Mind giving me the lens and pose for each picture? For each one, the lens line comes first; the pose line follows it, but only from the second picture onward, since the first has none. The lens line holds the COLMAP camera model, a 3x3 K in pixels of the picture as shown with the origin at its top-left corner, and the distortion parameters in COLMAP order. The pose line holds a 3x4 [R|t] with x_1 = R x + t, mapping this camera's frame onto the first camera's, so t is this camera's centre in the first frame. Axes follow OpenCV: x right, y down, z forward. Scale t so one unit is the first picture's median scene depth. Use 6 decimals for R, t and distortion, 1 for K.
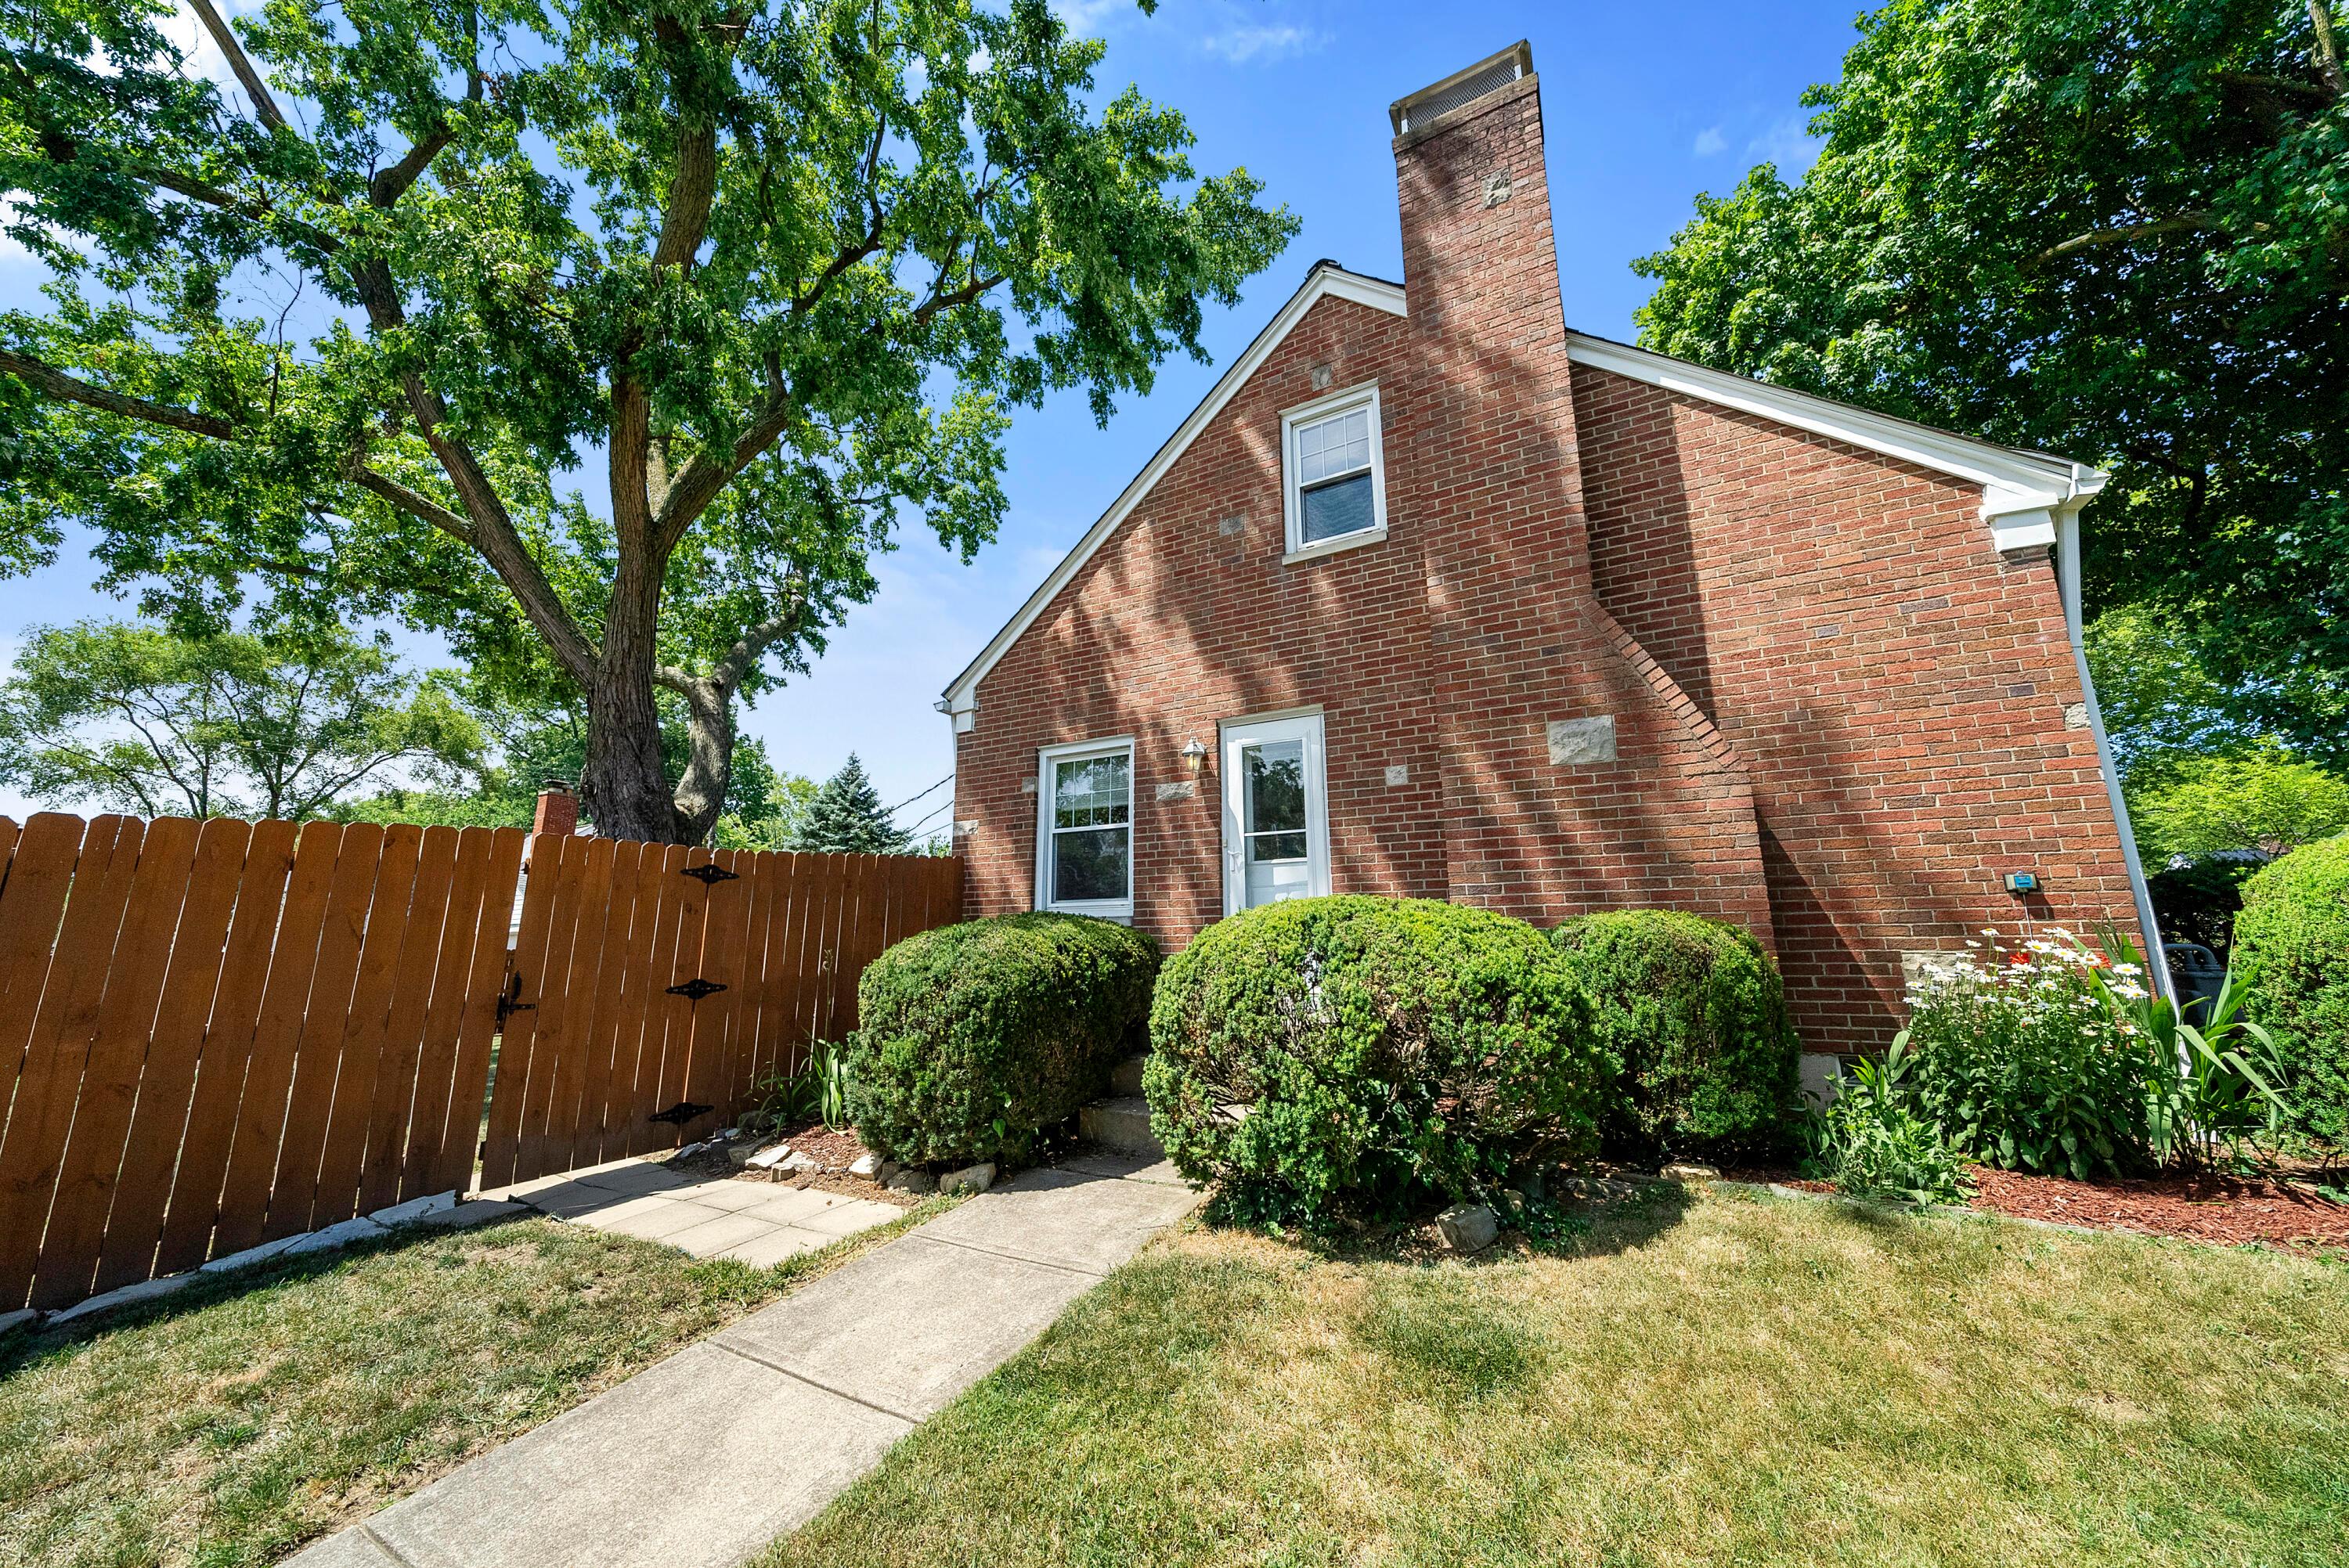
lens RADIAL K [[814.6, 0, 1172.6], [0, 814.6, 791.2], [0, 0, 1]] dist [0.009426, 0.000142]
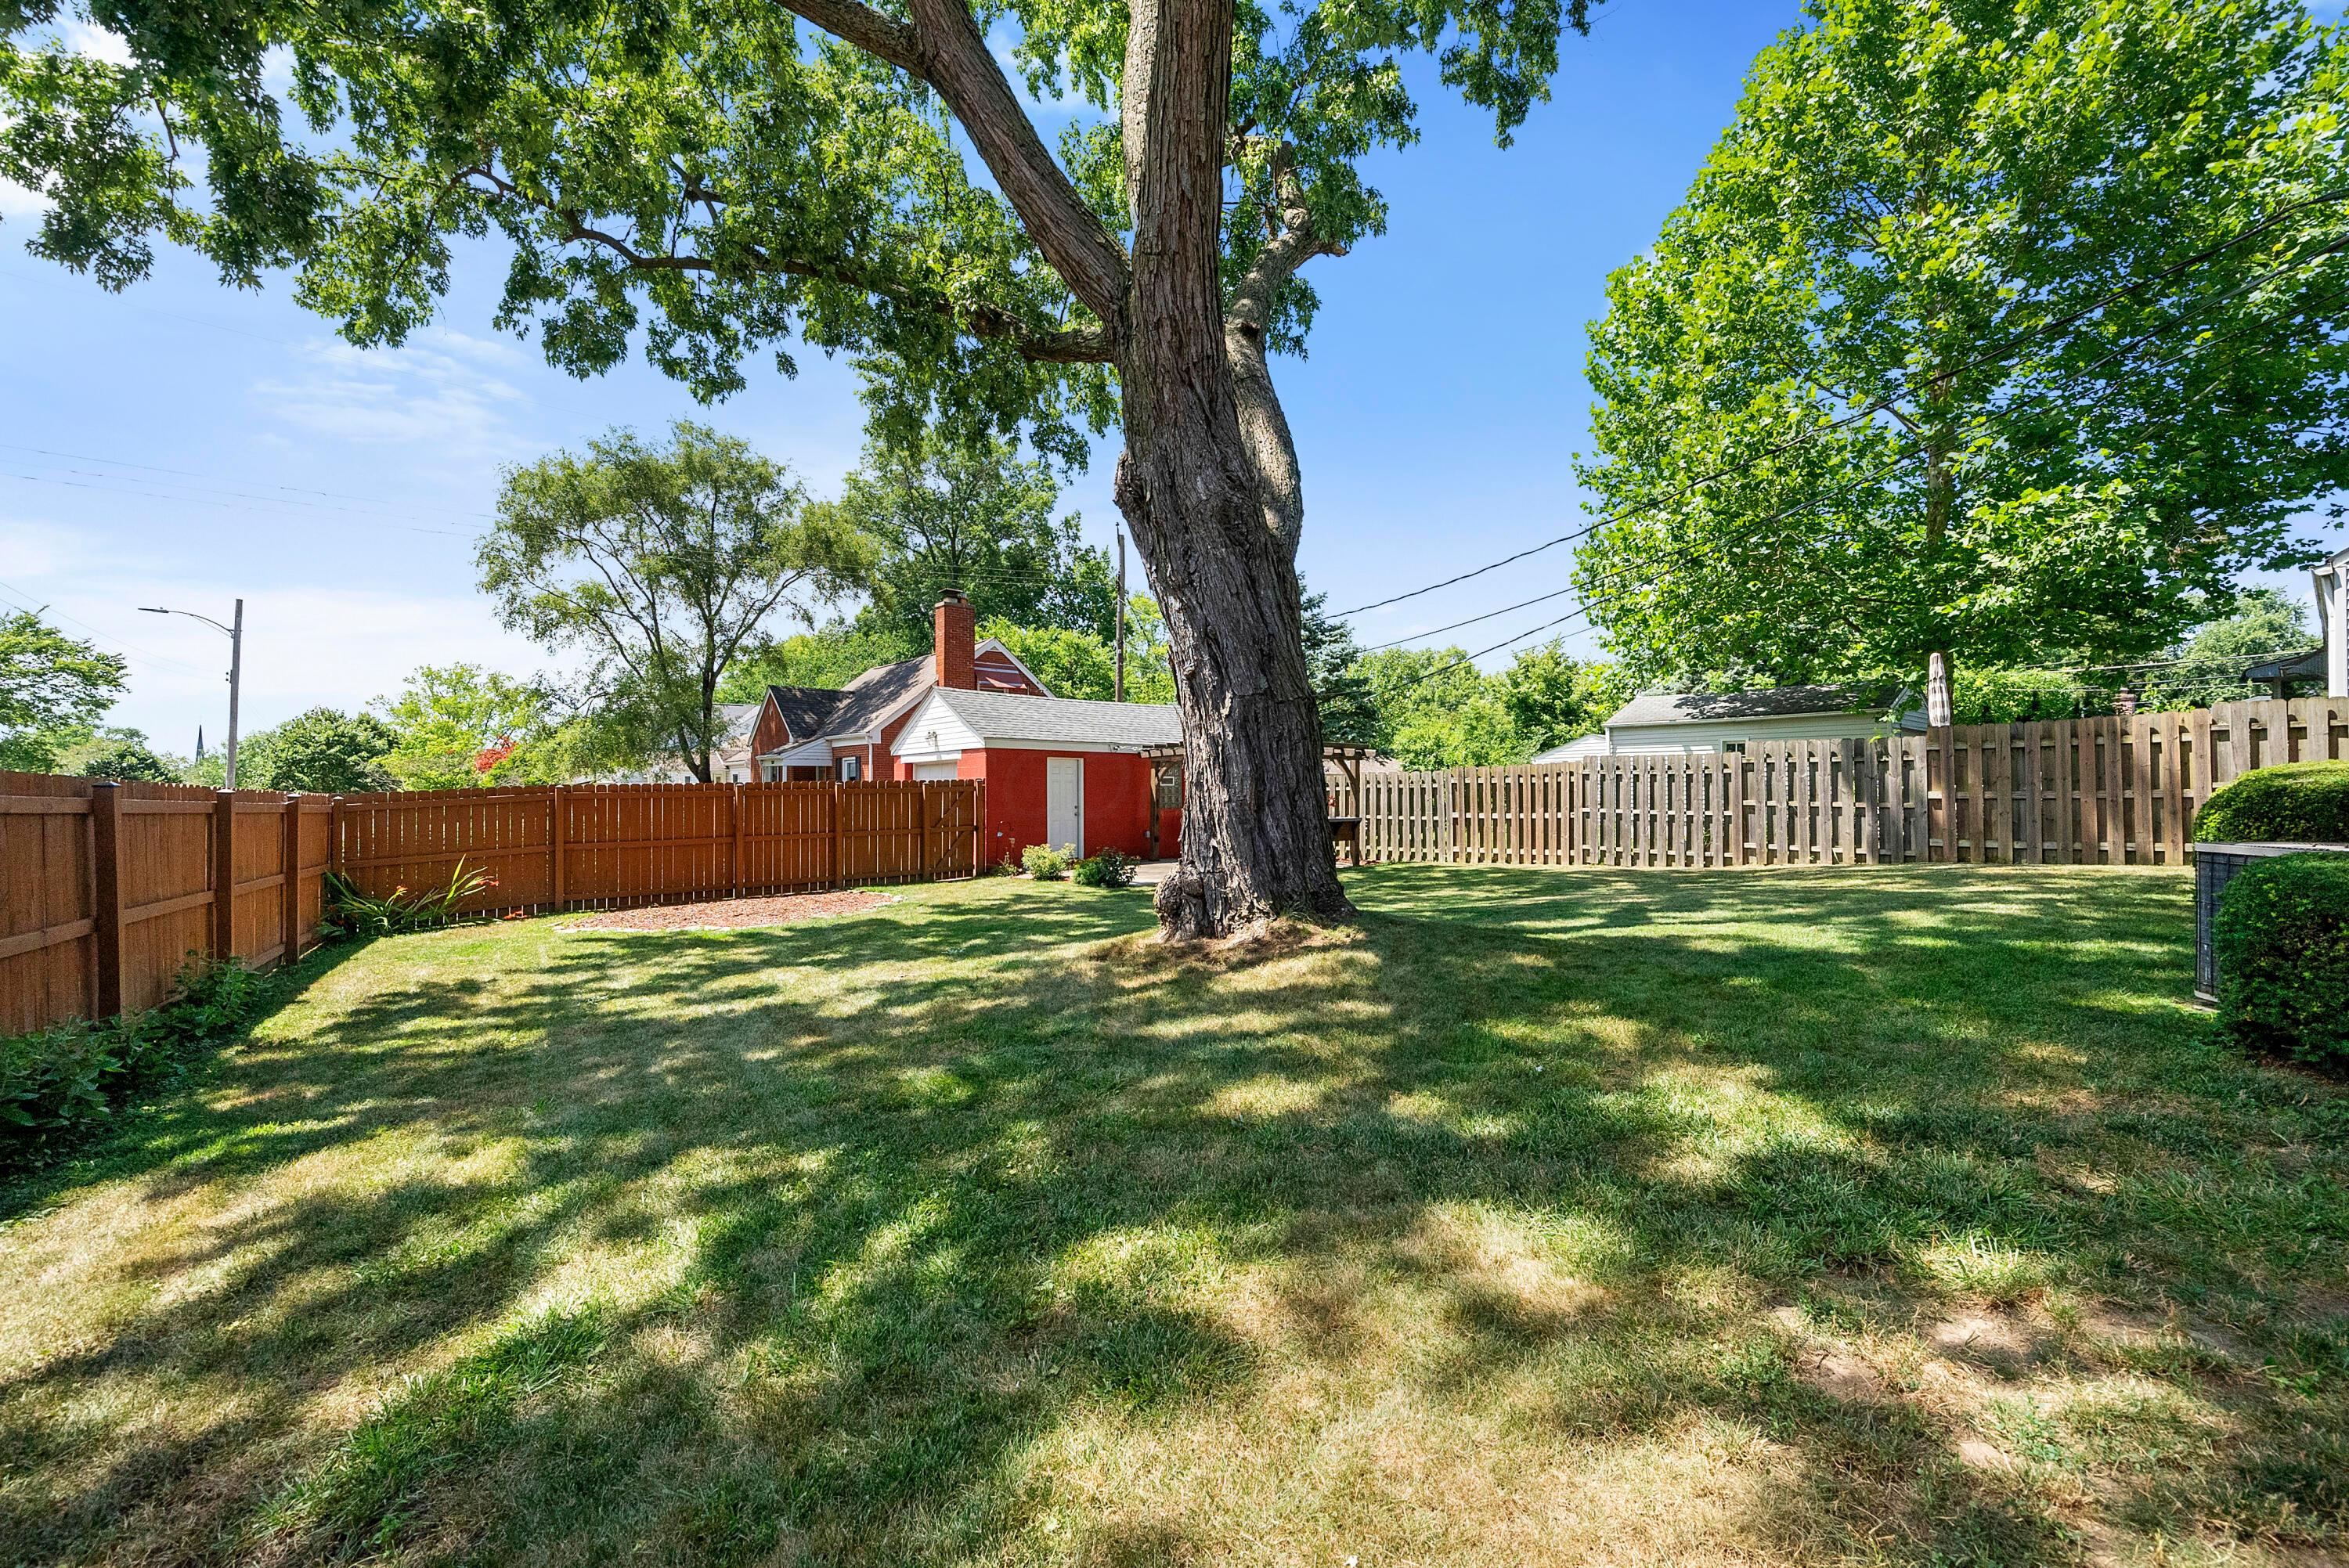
lens RADIAL K [[921.6, 0, 1178.2], [0, 921.6, 773.7], [0, 0, 1]] dist [-0.000833, -0.000859]
pose [[0.933726, -0.014197, -0.357707, -0.208251], [0.079812, 0.982320, 0.169346, 0.034893], [0.348979, -0.186672, 0.918350, 0.182007]]
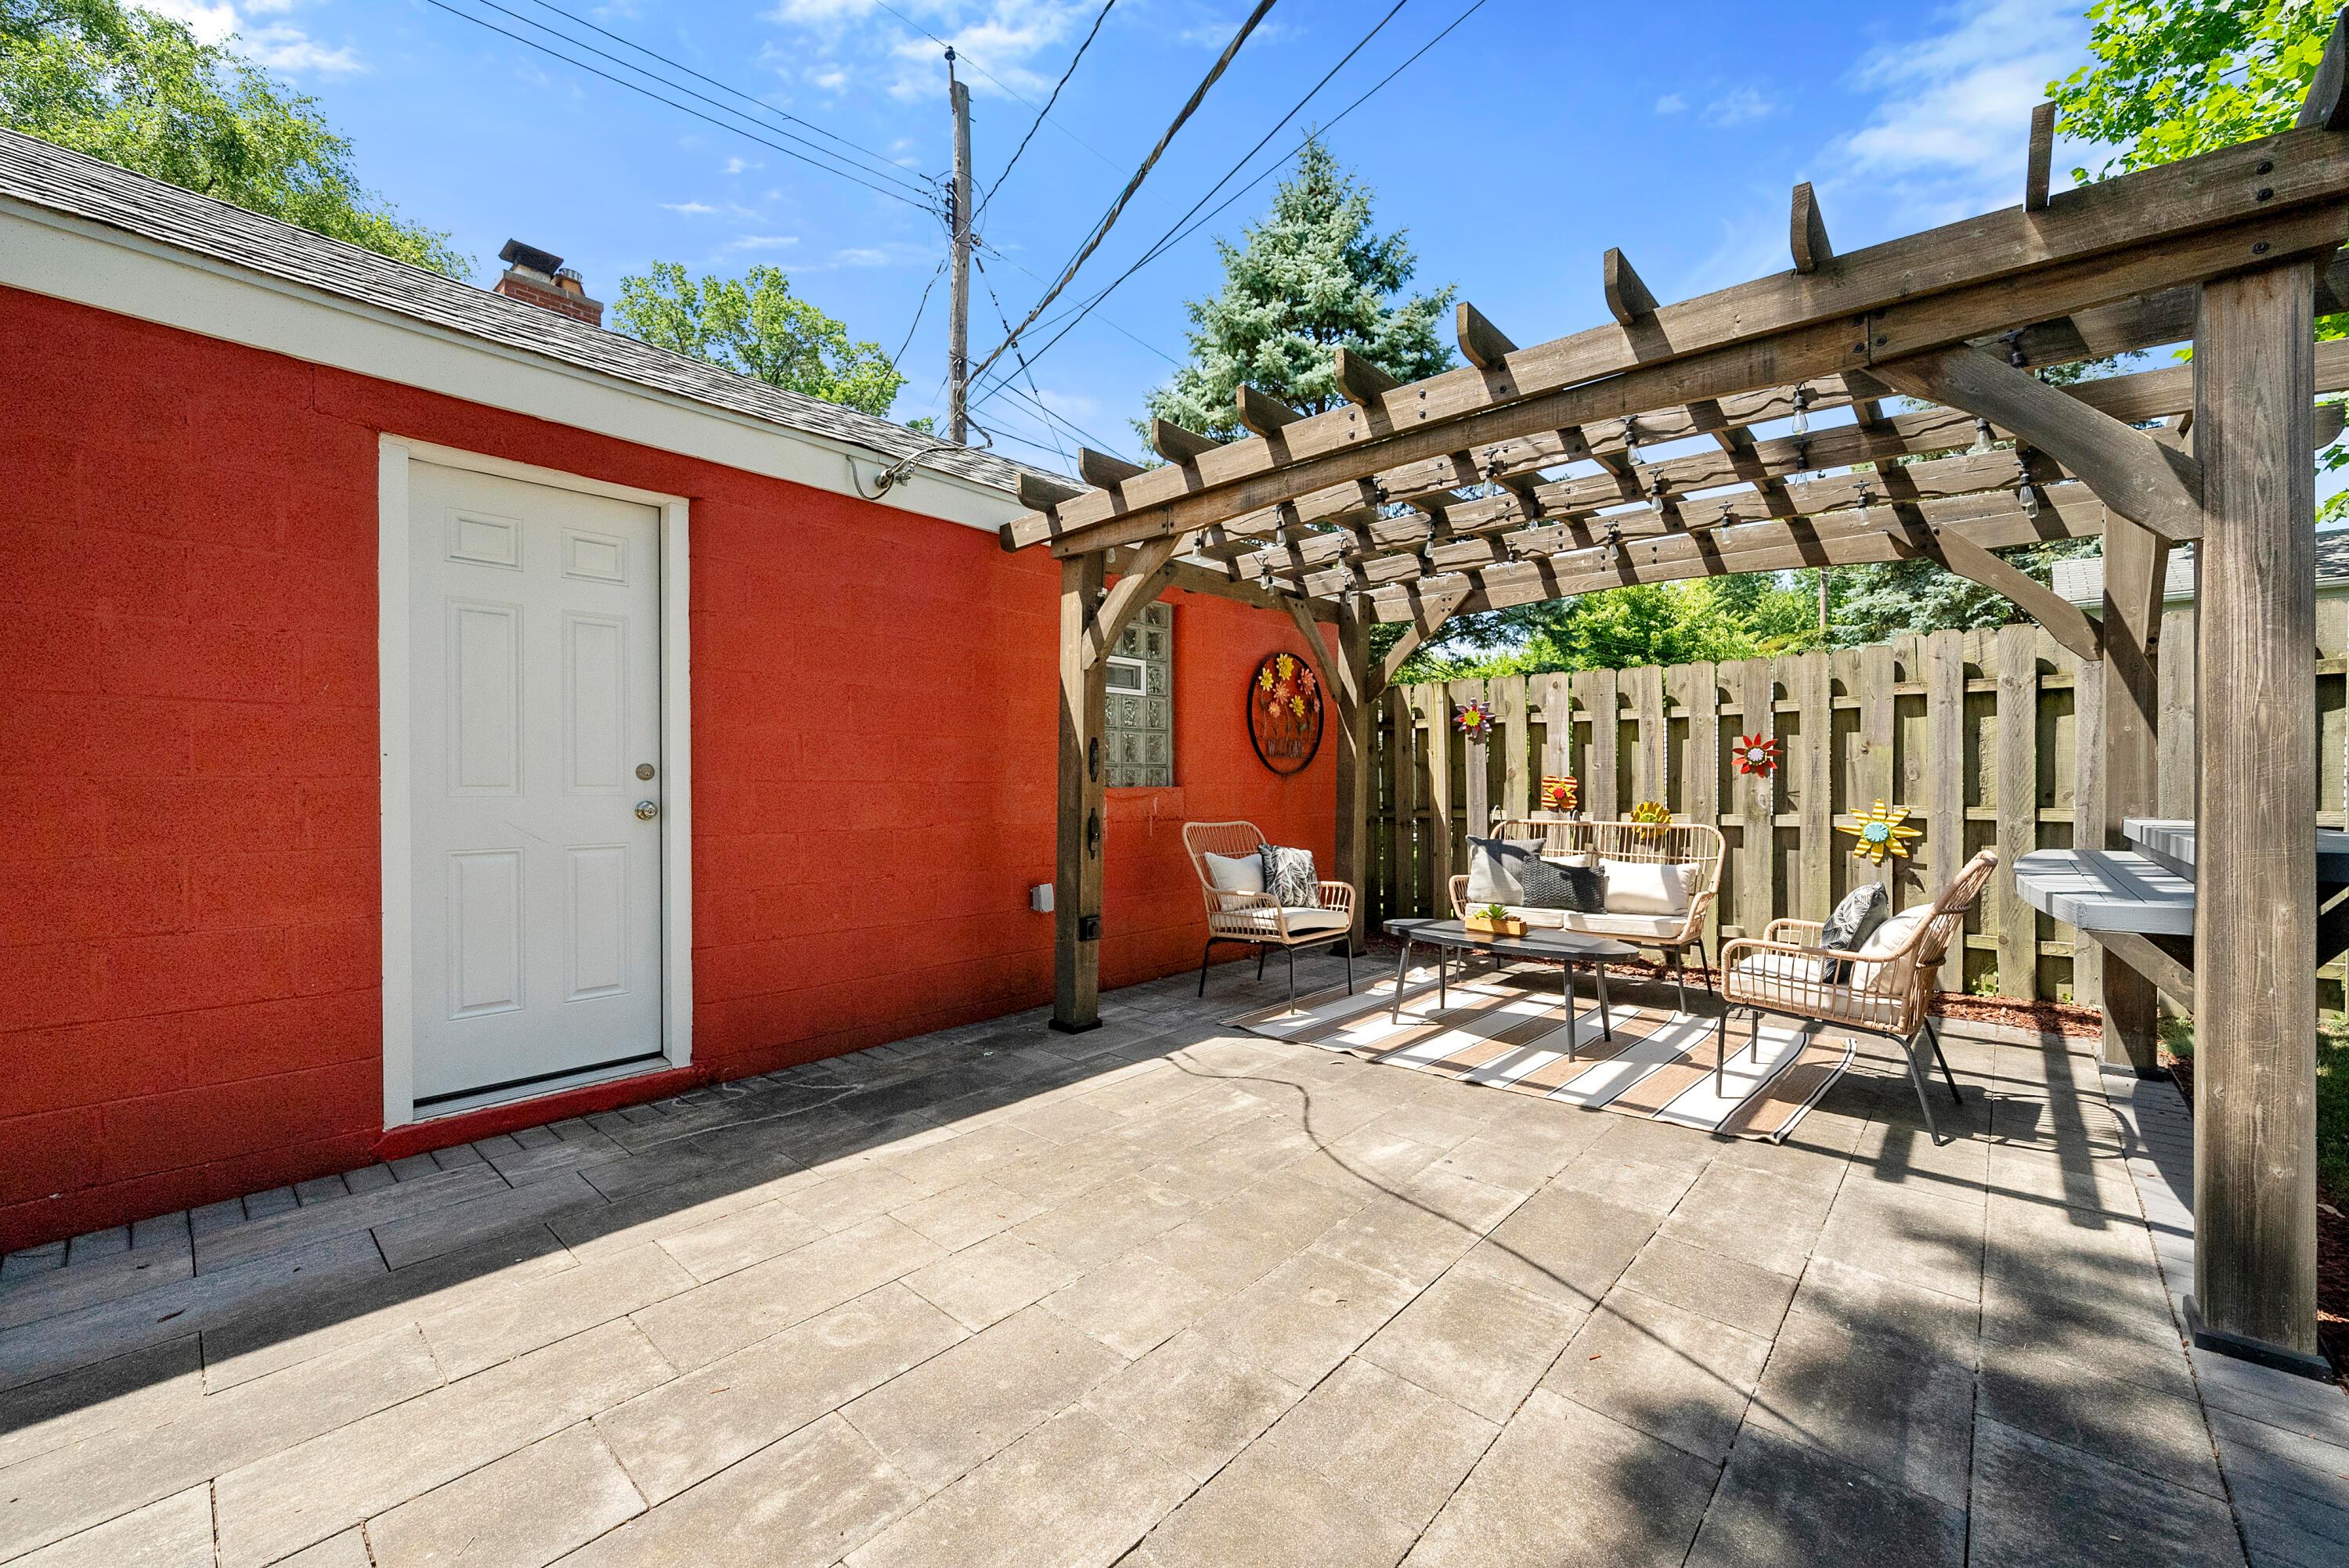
lens RADIAL K [[921.6, 0, 1180.3], [0, 921.6, 784.1], [0, 0, 1]] dist [-0.000833, -0.000859]
pose [[0.974004, -0.011204, -0.226252, -0.428881], [0.056409, 0.979311, 0.194340, 0.151852], [0.219393, -0.202050, 0.954485, 0.681355]]
